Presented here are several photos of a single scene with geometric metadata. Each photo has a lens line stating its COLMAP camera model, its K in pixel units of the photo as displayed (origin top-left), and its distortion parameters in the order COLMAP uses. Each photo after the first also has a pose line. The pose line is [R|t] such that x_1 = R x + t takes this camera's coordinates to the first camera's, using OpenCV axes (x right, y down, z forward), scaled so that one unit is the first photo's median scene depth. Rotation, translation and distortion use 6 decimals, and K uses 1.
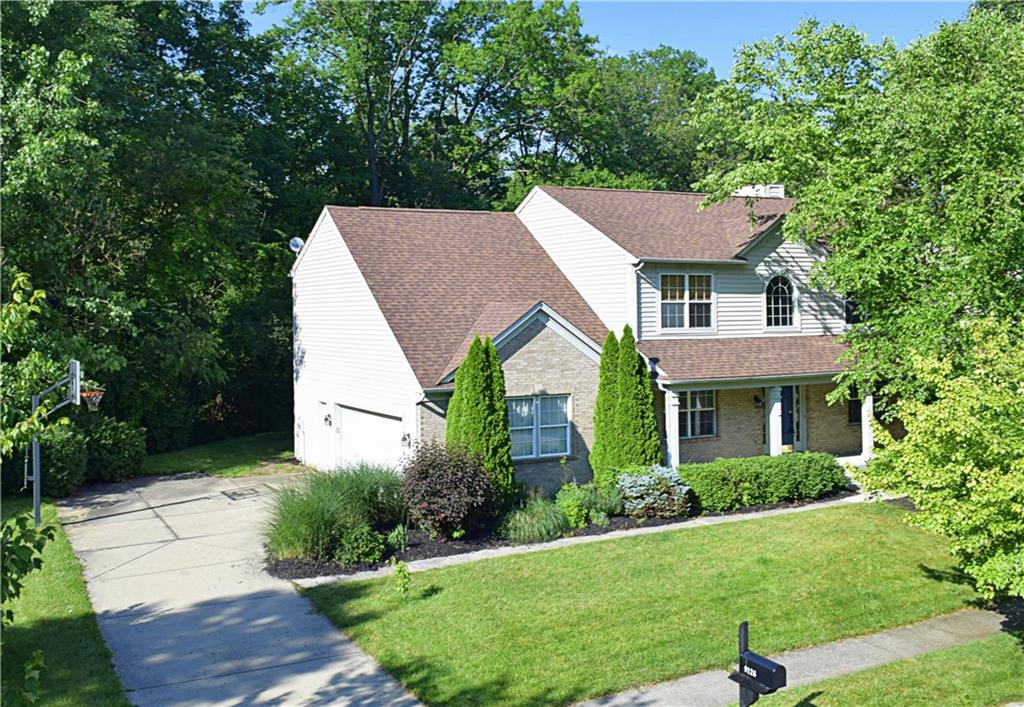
lens RADIAL K [[962.8, 0, 511.4], [0, 962.8, 310.5], [0, 0, 1]] dist [-0.003138, -0.003829]
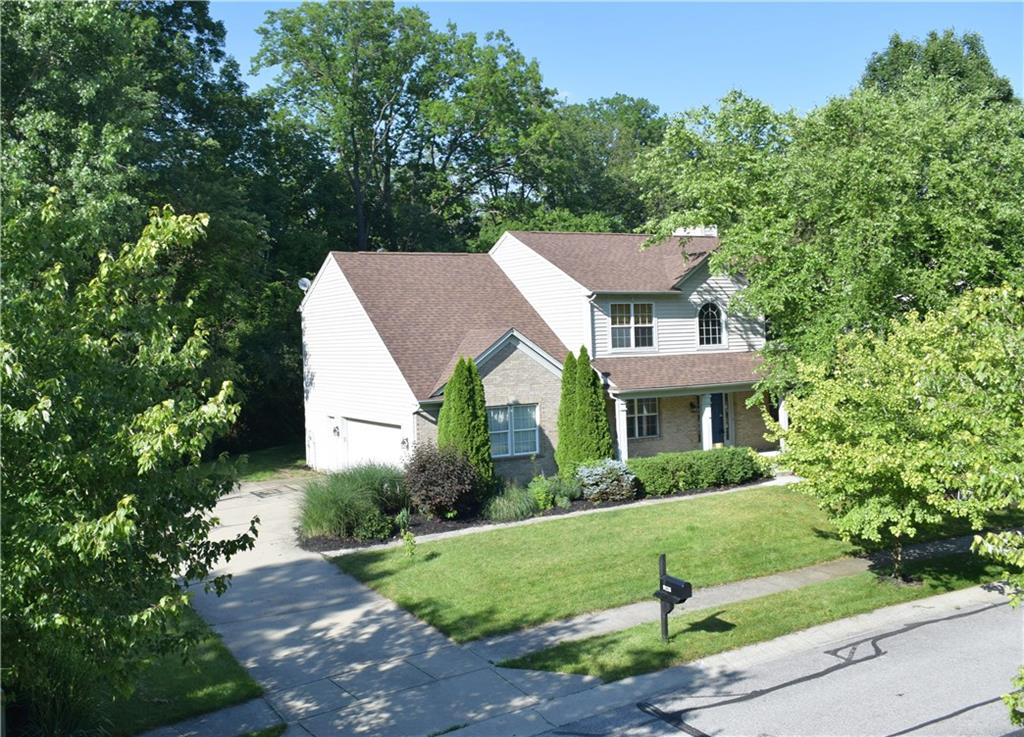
lens RADIAL K [[986.0, 0, 512.0], [0, 986.0, 368.5], [0, 0, 1]] dist [-0.004350, 0.000275]
pose [[0.999280, -0.021579, 0.031194, -0.009809], [0.020601, 0.999296, 0.031341, 0.002471], [-0.031848, -0.030676, 0.999022, -0.246889]]
